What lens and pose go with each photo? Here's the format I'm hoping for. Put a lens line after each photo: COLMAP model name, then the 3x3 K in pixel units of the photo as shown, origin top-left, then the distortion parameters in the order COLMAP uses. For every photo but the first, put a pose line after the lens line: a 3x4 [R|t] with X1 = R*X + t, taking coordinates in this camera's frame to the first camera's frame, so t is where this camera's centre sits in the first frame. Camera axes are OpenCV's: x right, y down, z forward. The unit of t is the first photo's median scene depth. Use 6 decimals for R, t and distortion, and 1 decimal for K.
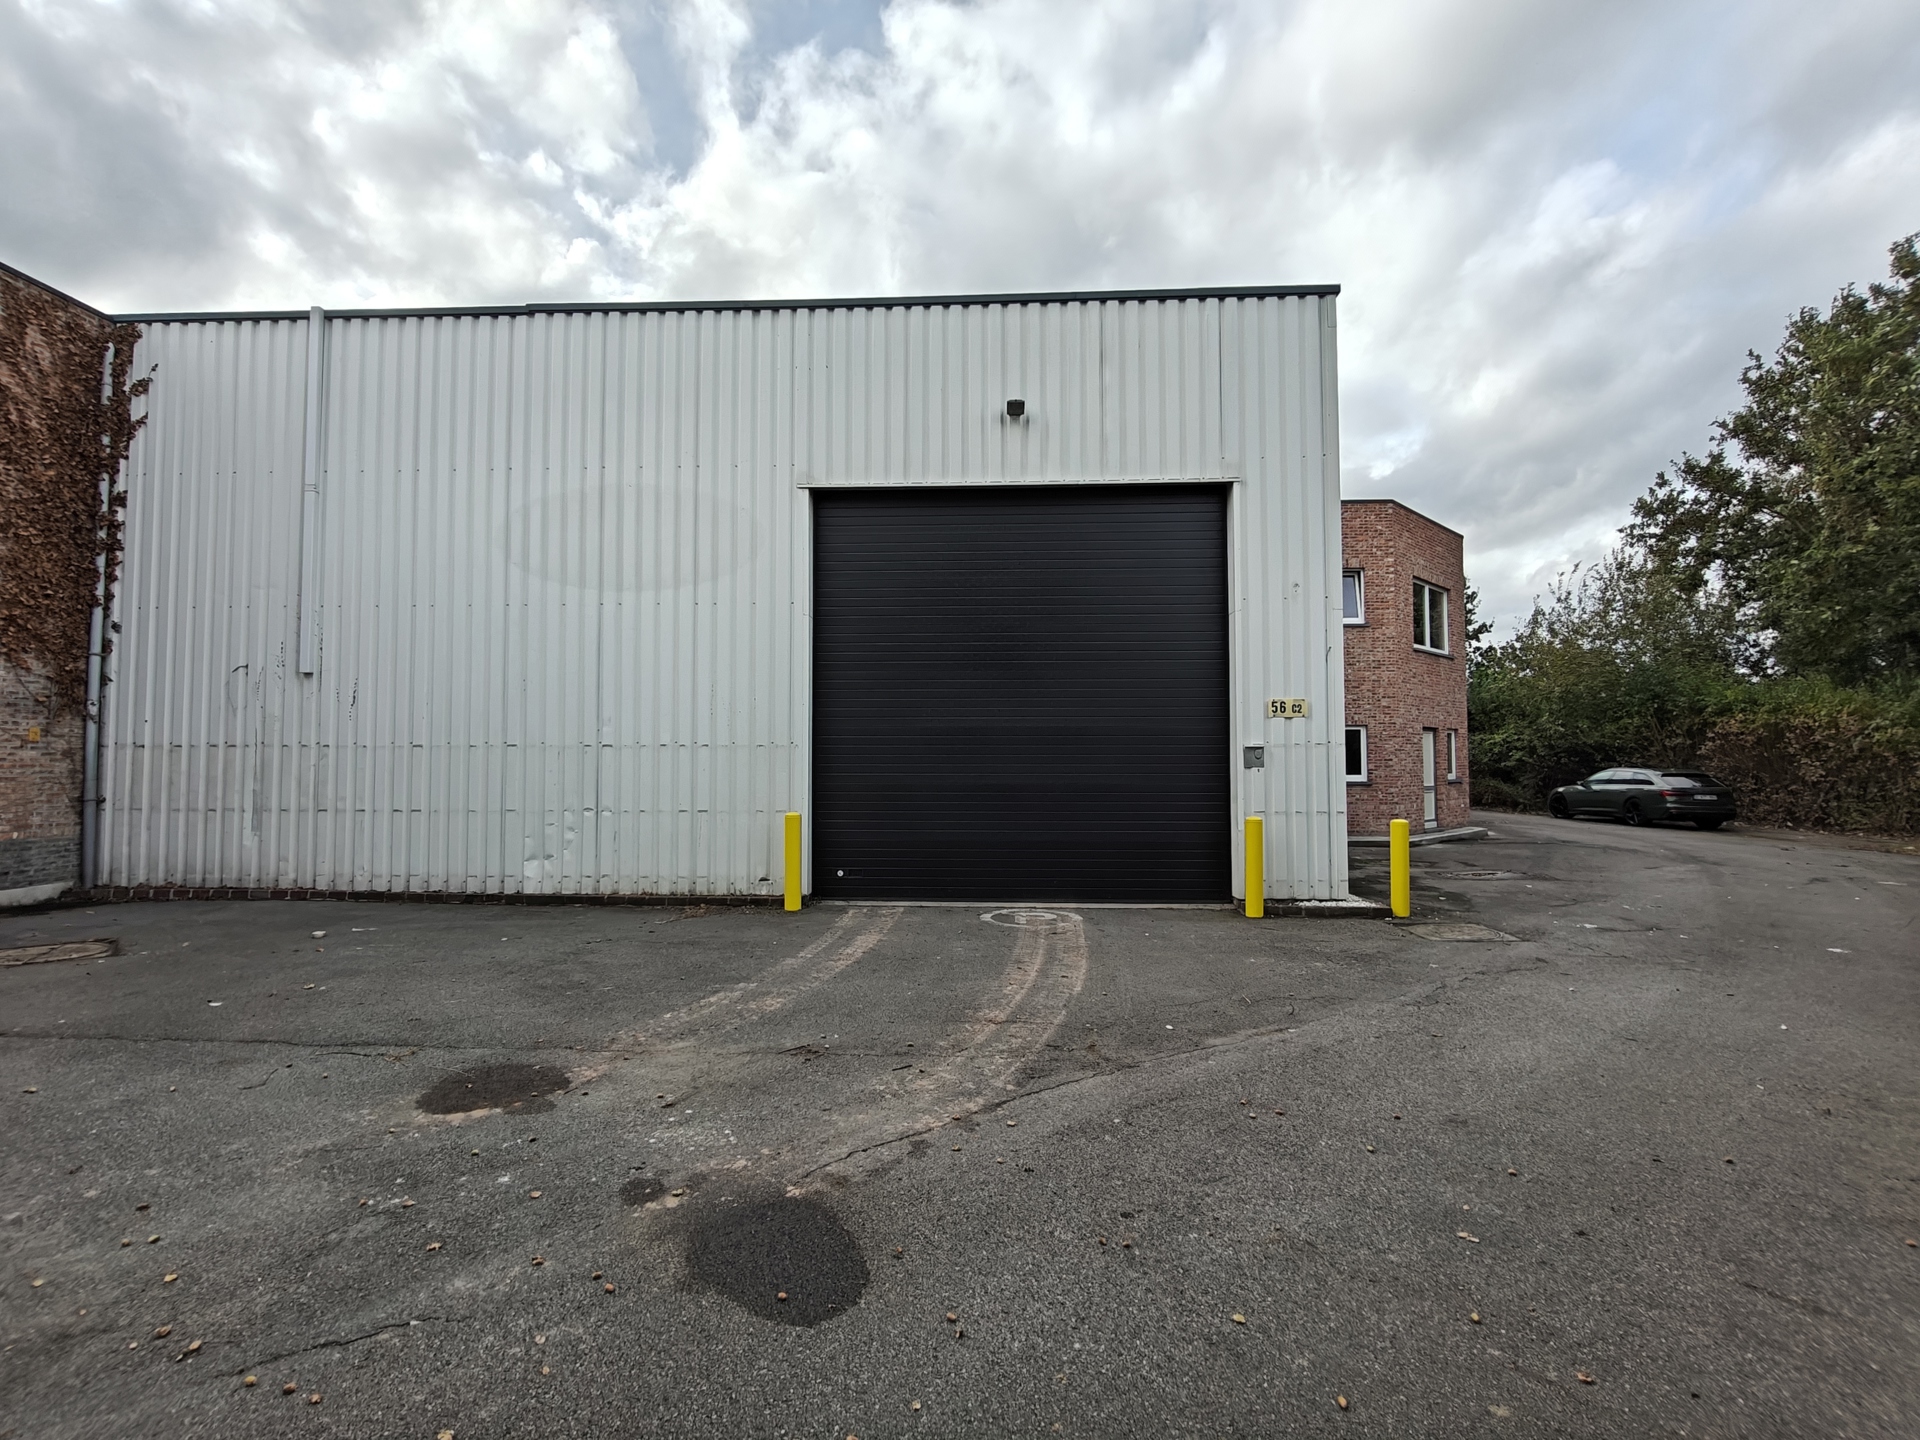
lens RADIAL K [[921.1, 0, 960.0], [0, 921.1, 720.0], [0, 0, 1]] dist [0.002830, 0.001910]
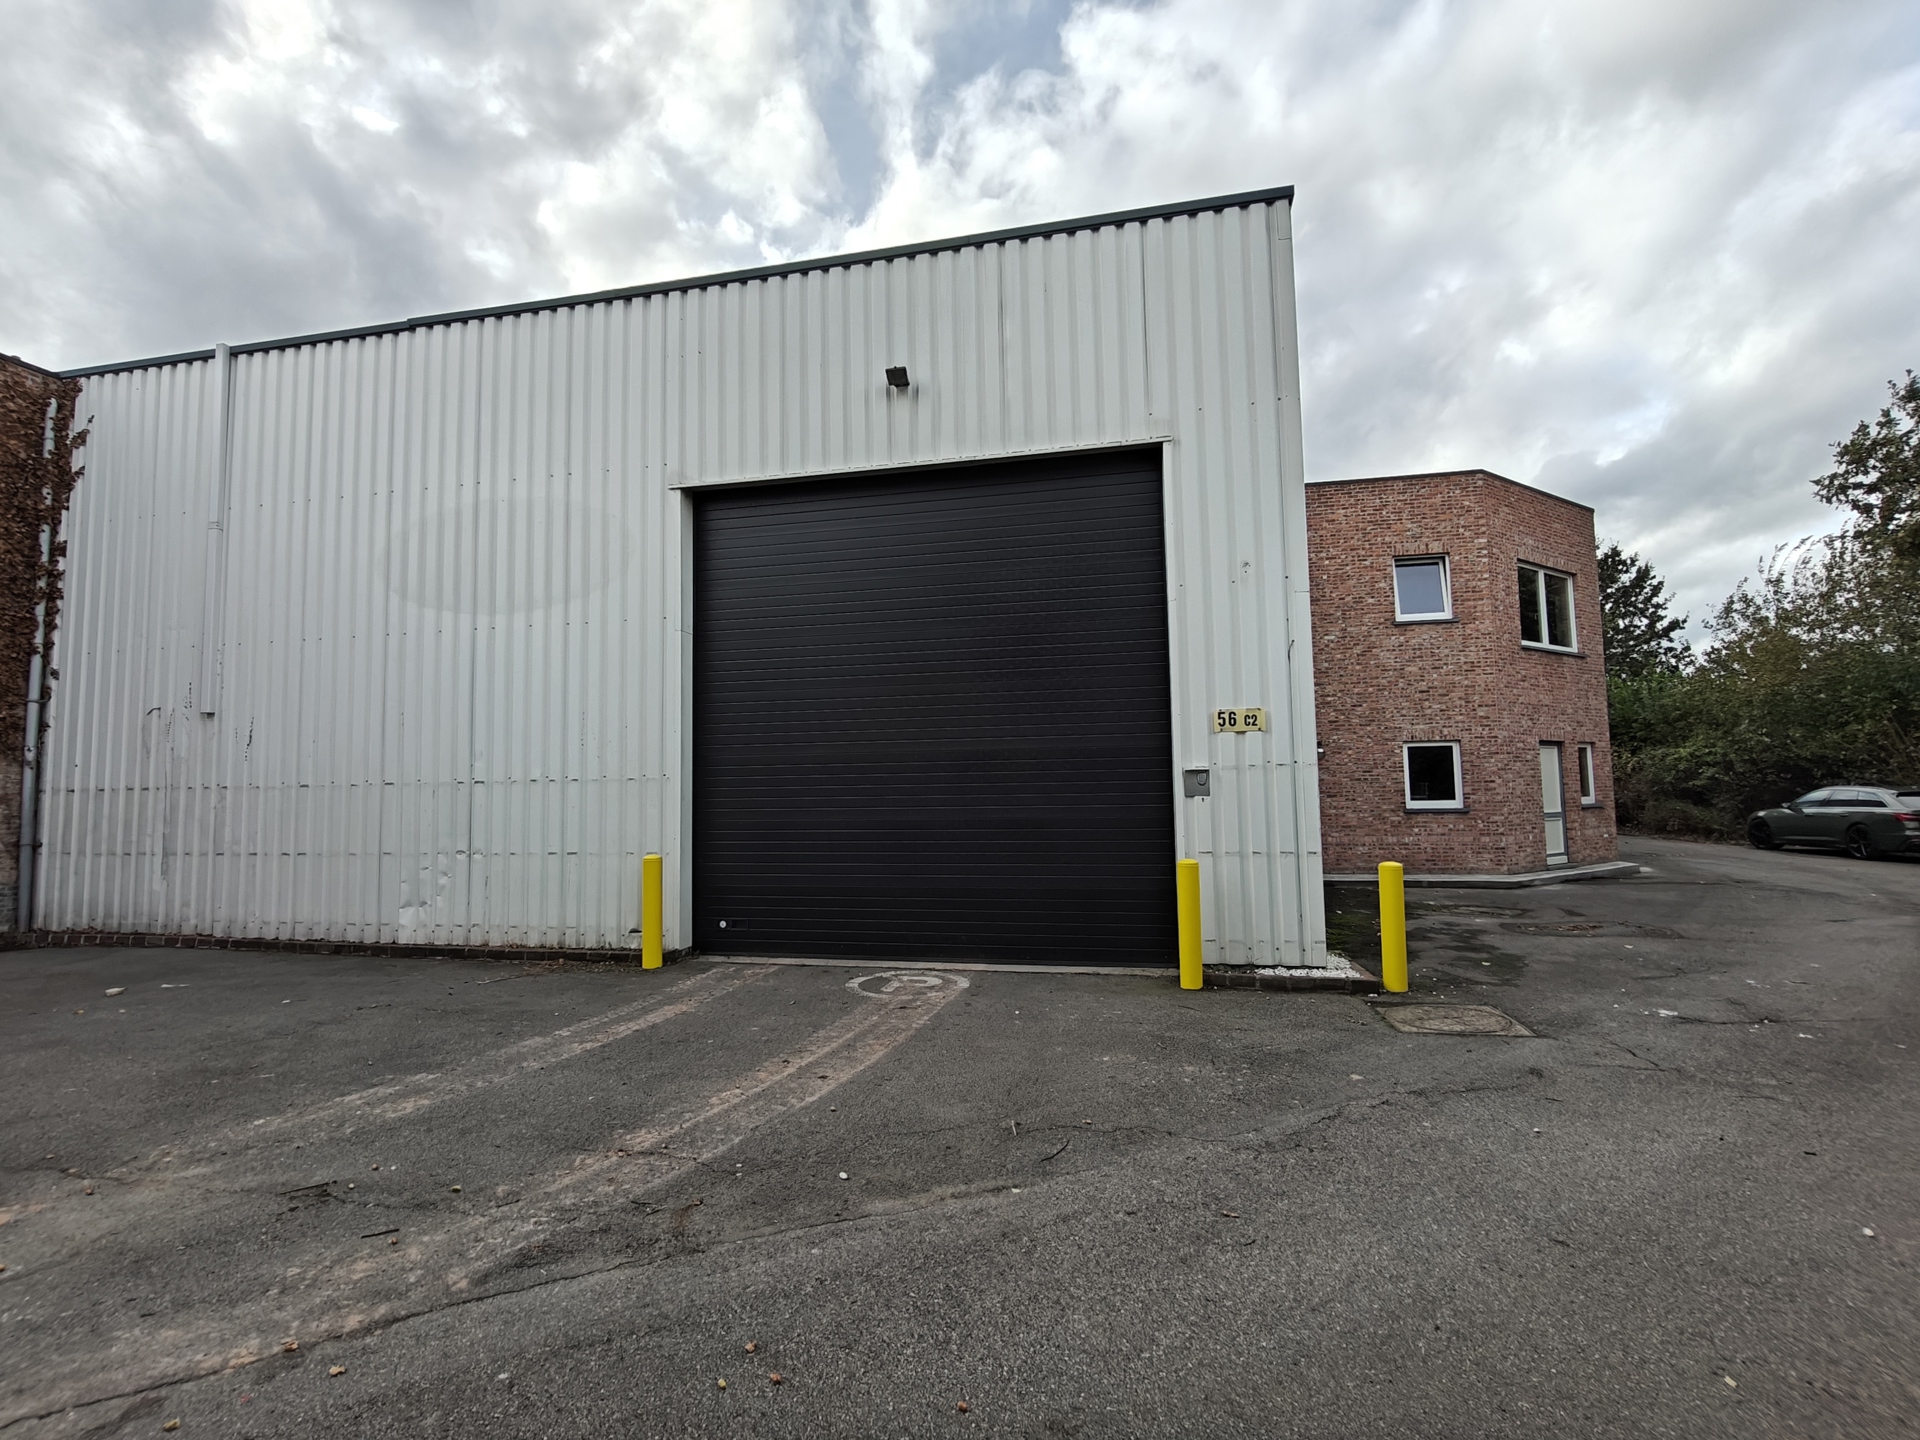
lens RADIAL K [[921.1, 0, 960.0], [0, 921.1, 720.0], [0, 0, 1]] dist [0.002830, 0.001910]
pose [[0.984135, -0.028786, -0.175070, 0.251254], [0.023440, 0.999196, -0.032528, 0.006994], [0.175866, 0.027909, 0.984018, 0.177935]]
